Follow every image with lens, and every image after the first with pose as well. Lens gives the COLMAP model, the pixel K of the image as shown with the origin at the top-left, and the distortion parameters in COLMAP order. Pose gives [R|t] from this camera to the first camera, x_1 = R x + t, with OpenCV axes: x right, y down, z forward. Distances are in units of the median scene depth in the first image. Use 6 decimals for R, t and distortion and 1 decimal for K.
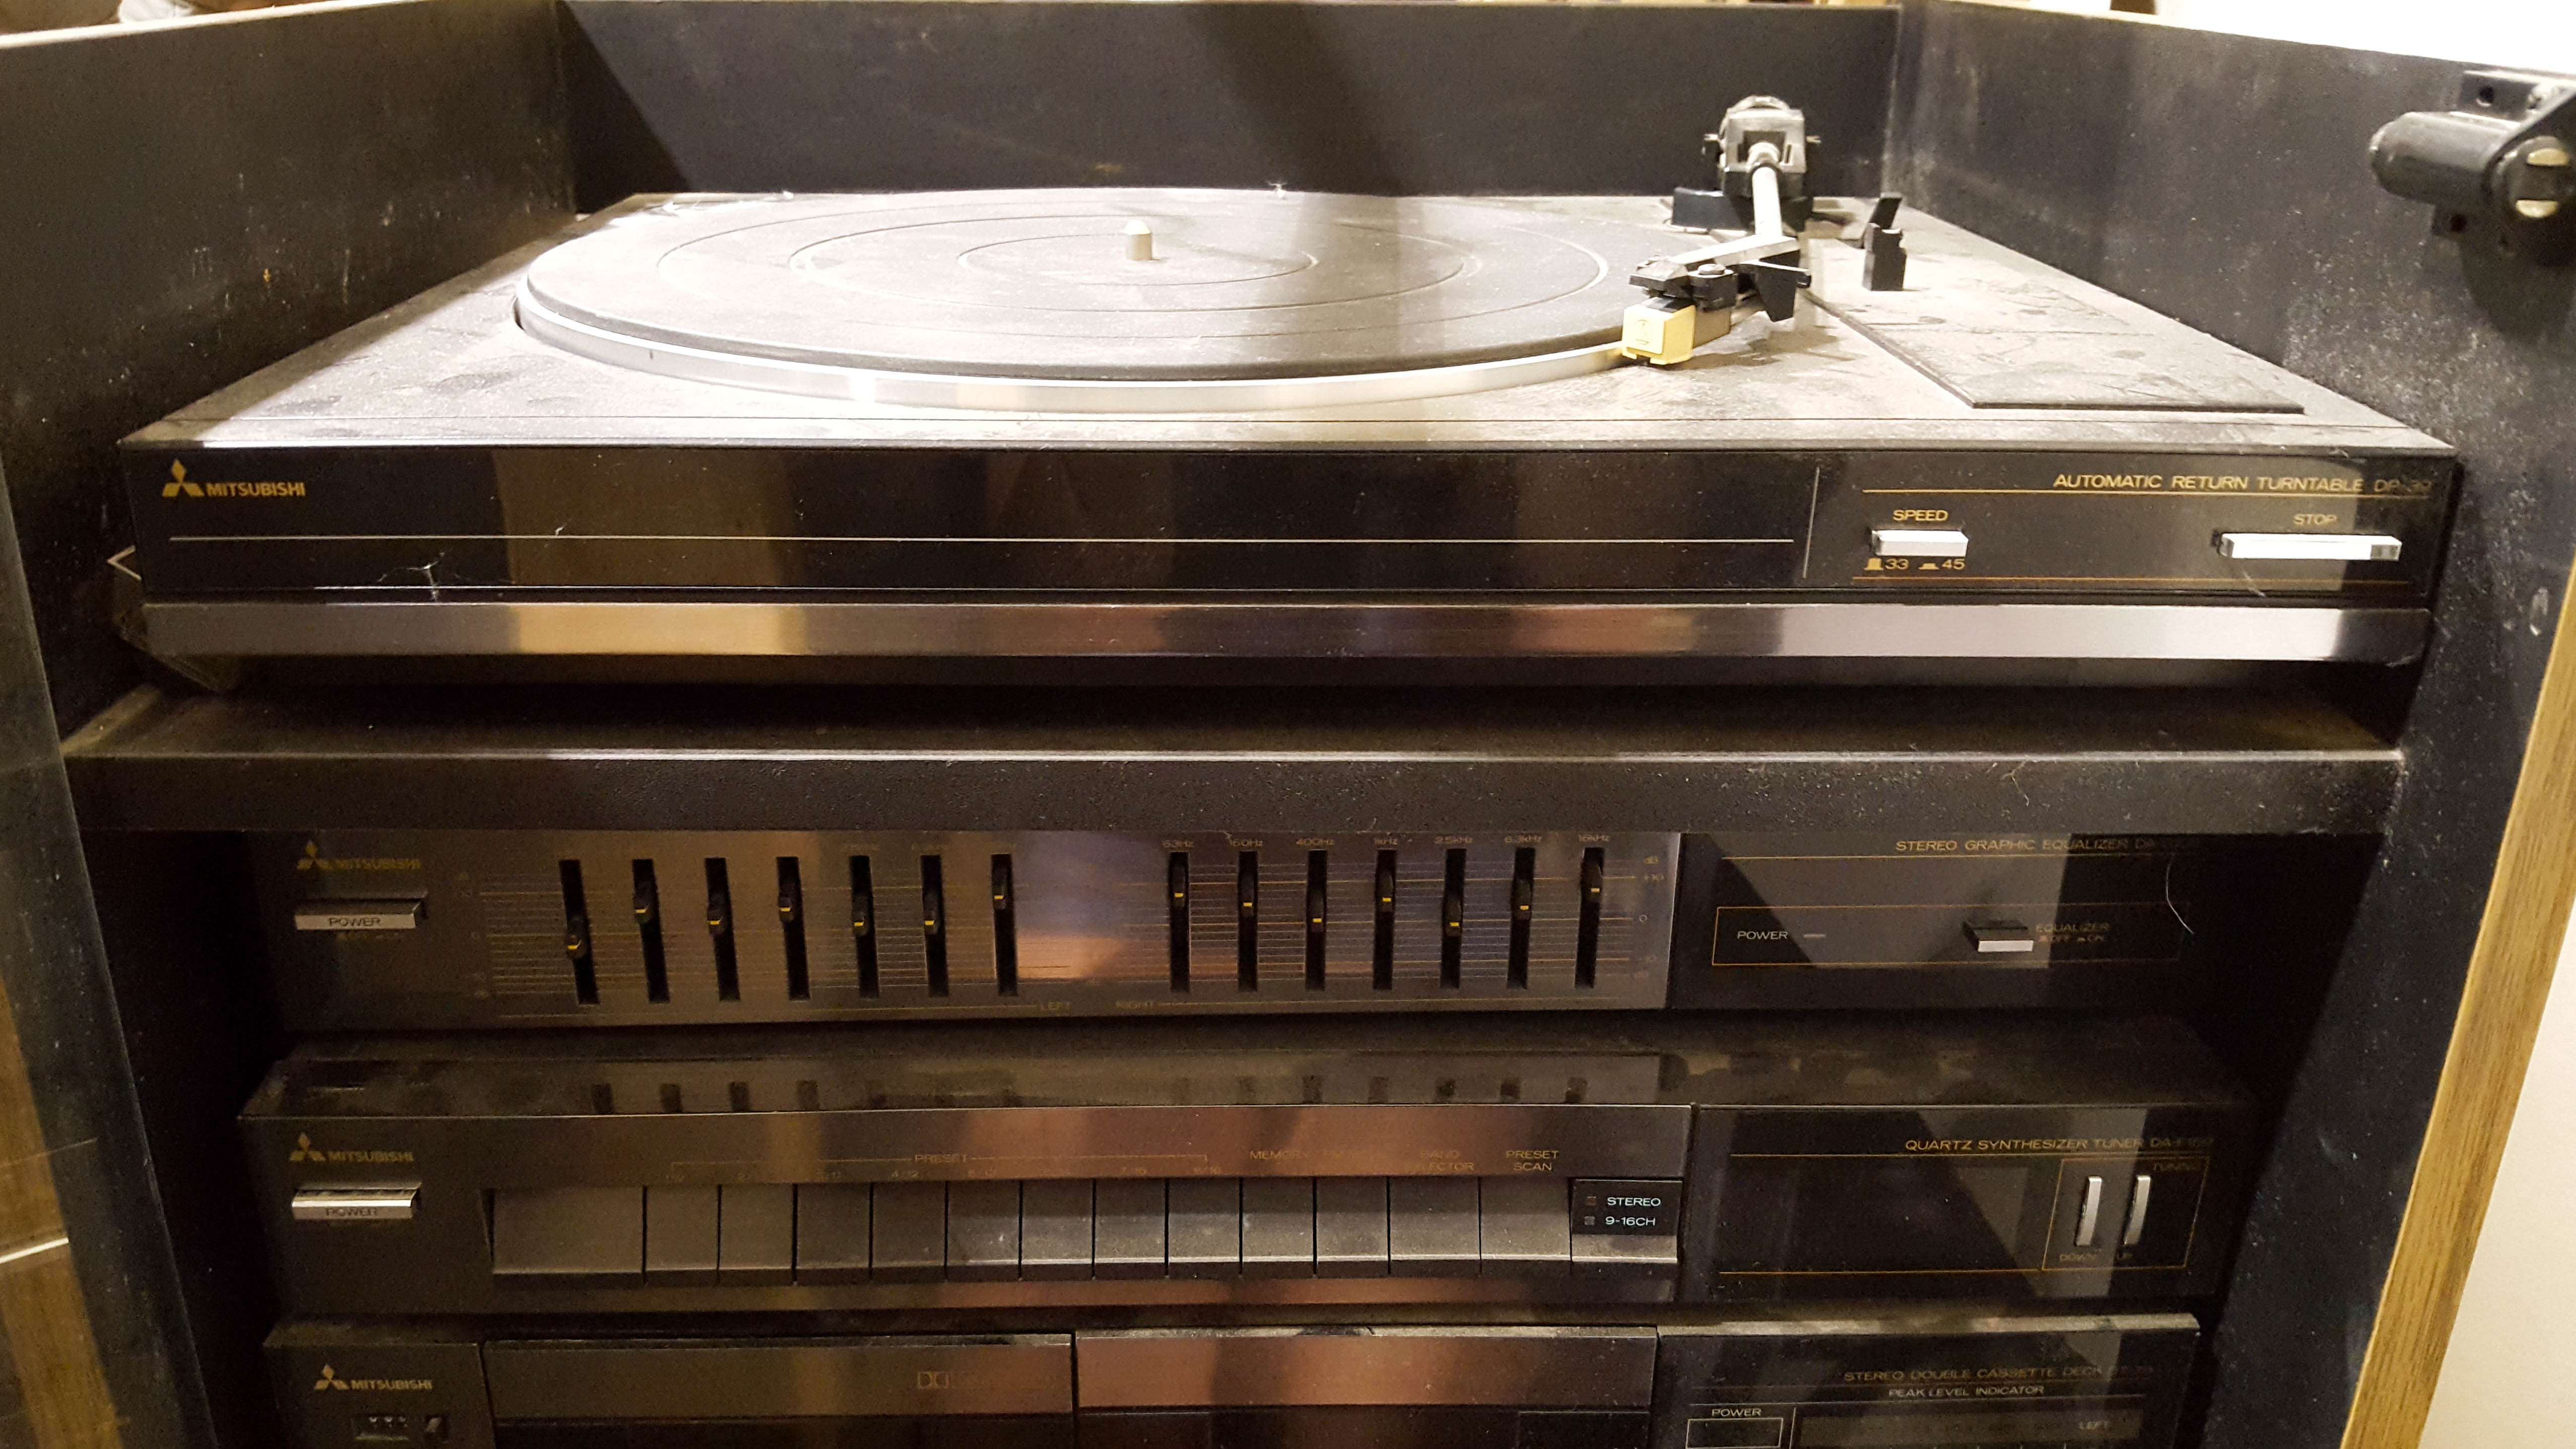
lens RADIAL K [[2130.0, 0, 1322.1], [0, 2130.0, 779.7], [0, 0, 1]] dist [0.052744, -0.177602]
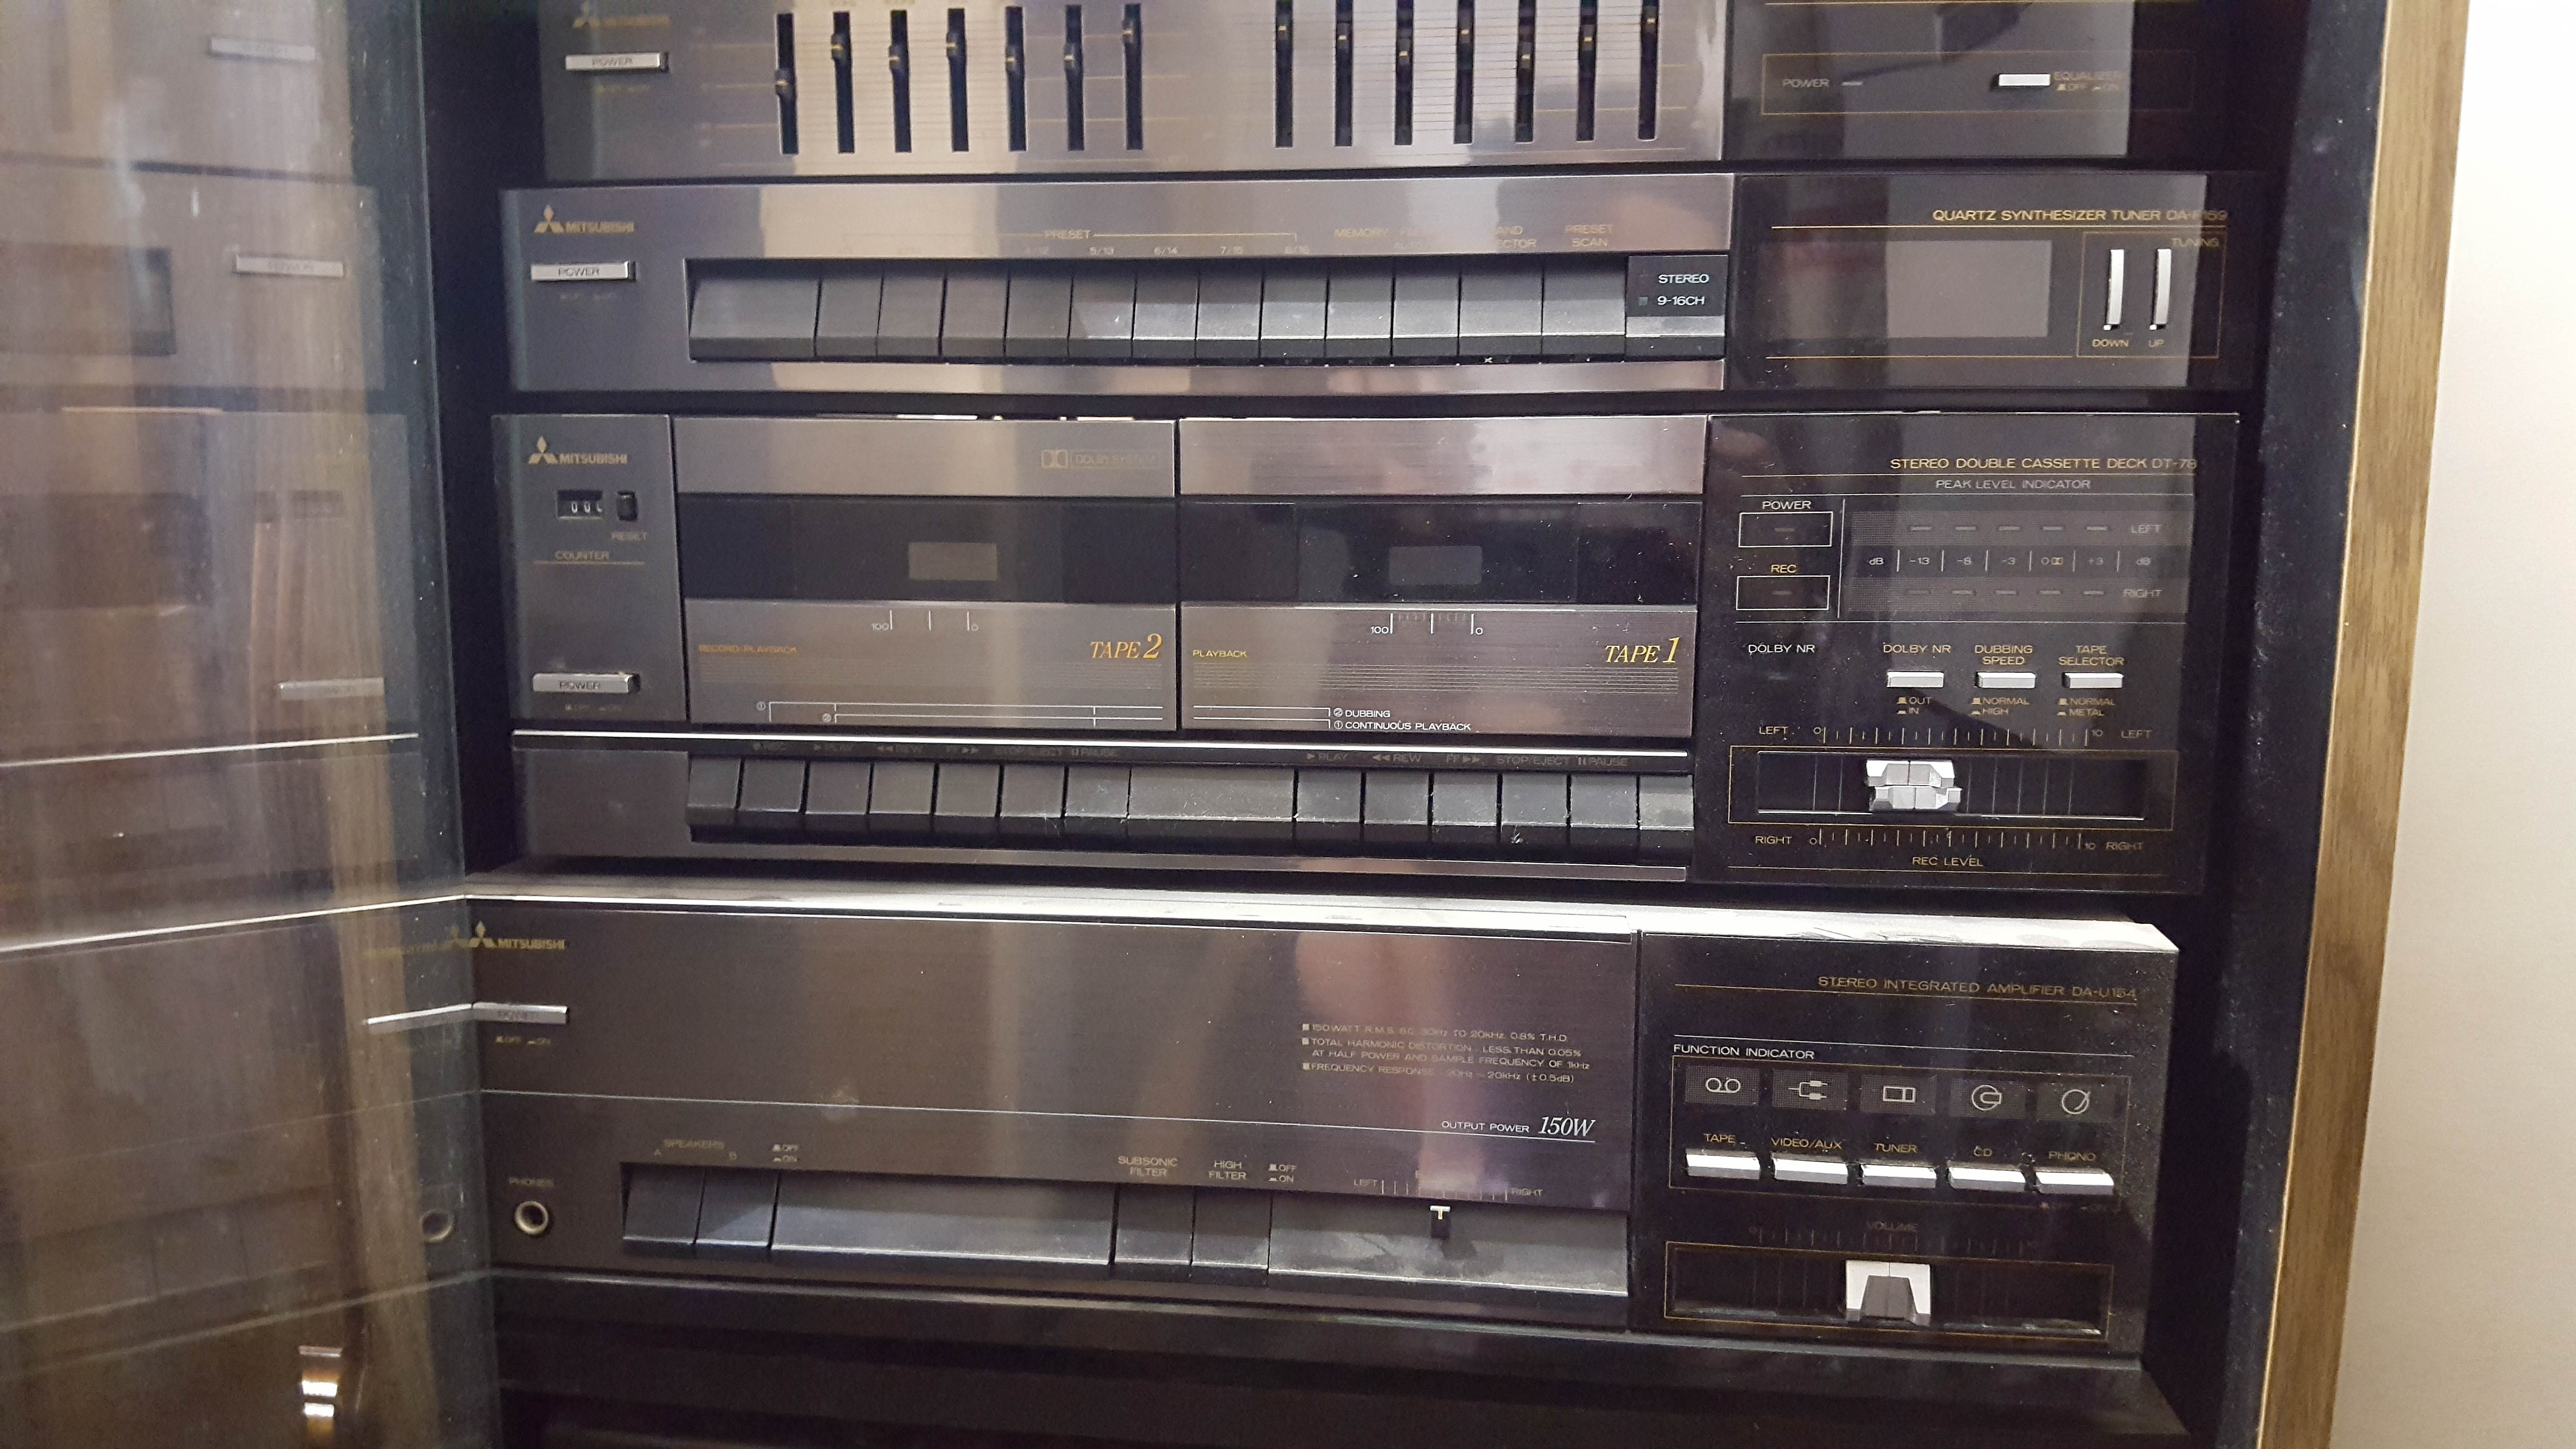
lens RADIAL K [[2130.0, 0, 1291.9], [0, 2130.0, 722.7], [0, 0, 1]] dist [0.052744, -0.177602]
pose [[0.989506, 0.011751, -0.144011, 0.109021], [-0.044152, 0.973606, -0.223926, 0.682017], [0.137579, 0.227934, 0.963908, -0.032696]]
